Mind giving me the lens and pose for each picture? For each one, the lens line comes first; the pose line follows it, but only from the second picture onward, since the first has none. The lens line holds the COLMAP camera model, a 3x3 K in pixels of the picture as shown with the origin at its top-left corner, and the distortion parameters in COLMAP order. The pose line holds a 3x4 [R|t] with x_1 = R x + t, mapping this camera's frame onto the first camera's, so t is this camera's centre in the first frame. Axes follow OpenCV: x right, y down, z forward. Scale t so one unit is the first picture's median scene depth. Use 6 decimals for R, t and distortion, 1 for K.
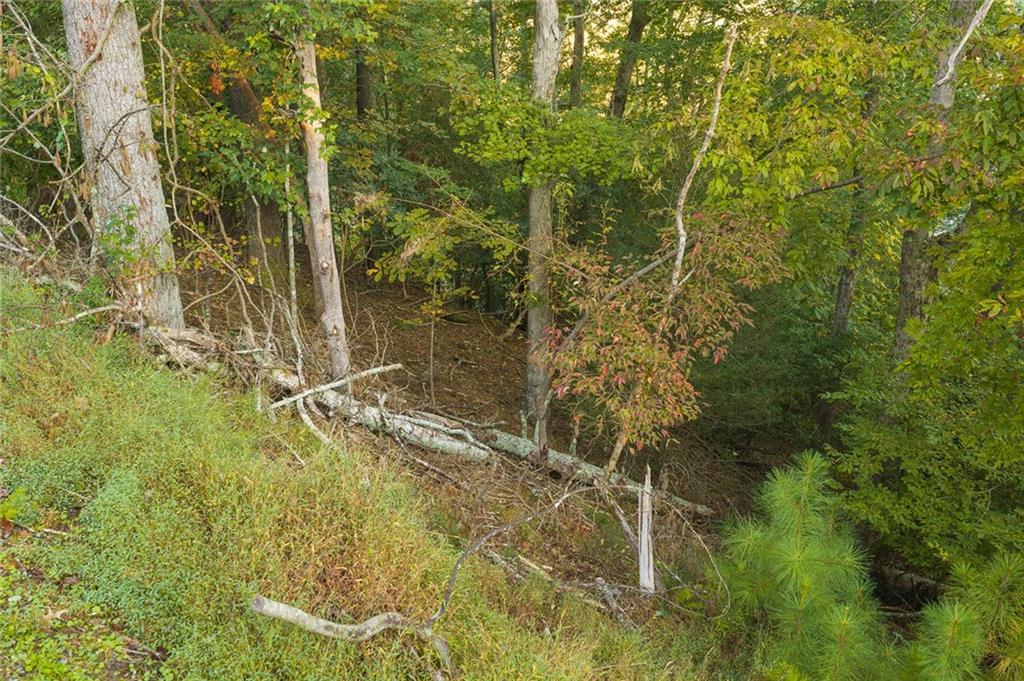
lens RADIAL K [[841.9, 0, 510.3], [0, 841.9, 344.1], [0, 0, 1]] dist [0.011859, -0.022795]
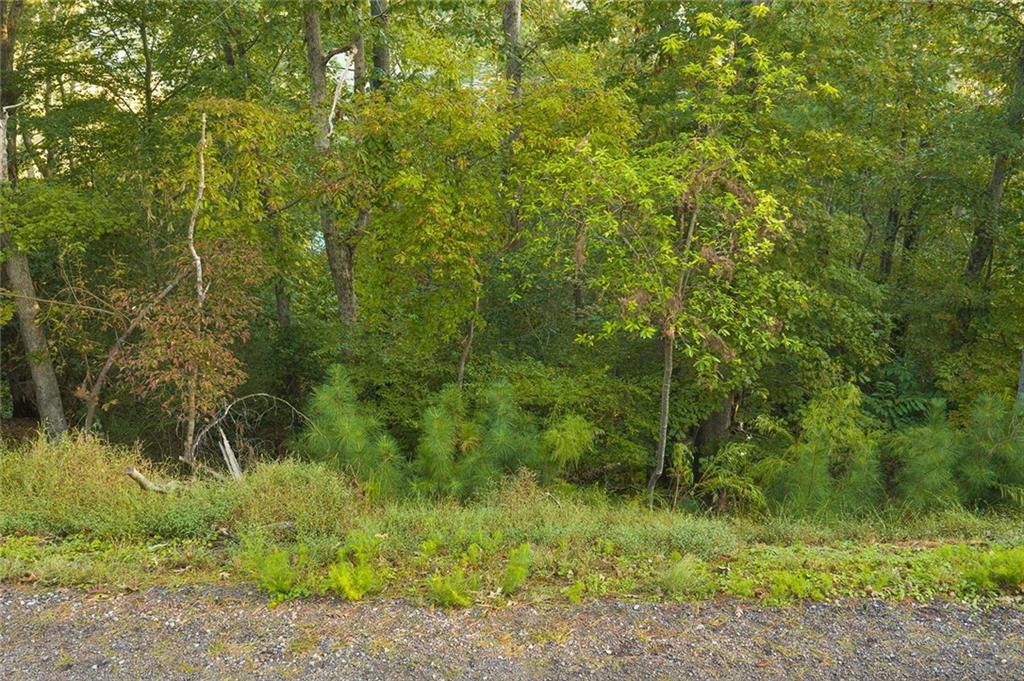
lens RADIAL K [[841.9, 0, 513.4], [0, 841.9, 340.2], [0, 0, 1]] dist [0.011859, -0.022795]
pose [[0.745724, -0.253602, 0.616101, -0.298628], [0.282930, 0.957742, 0.051774, 0.075144], [-0.603196, 0.135705, 0.785963, -0.397751]]
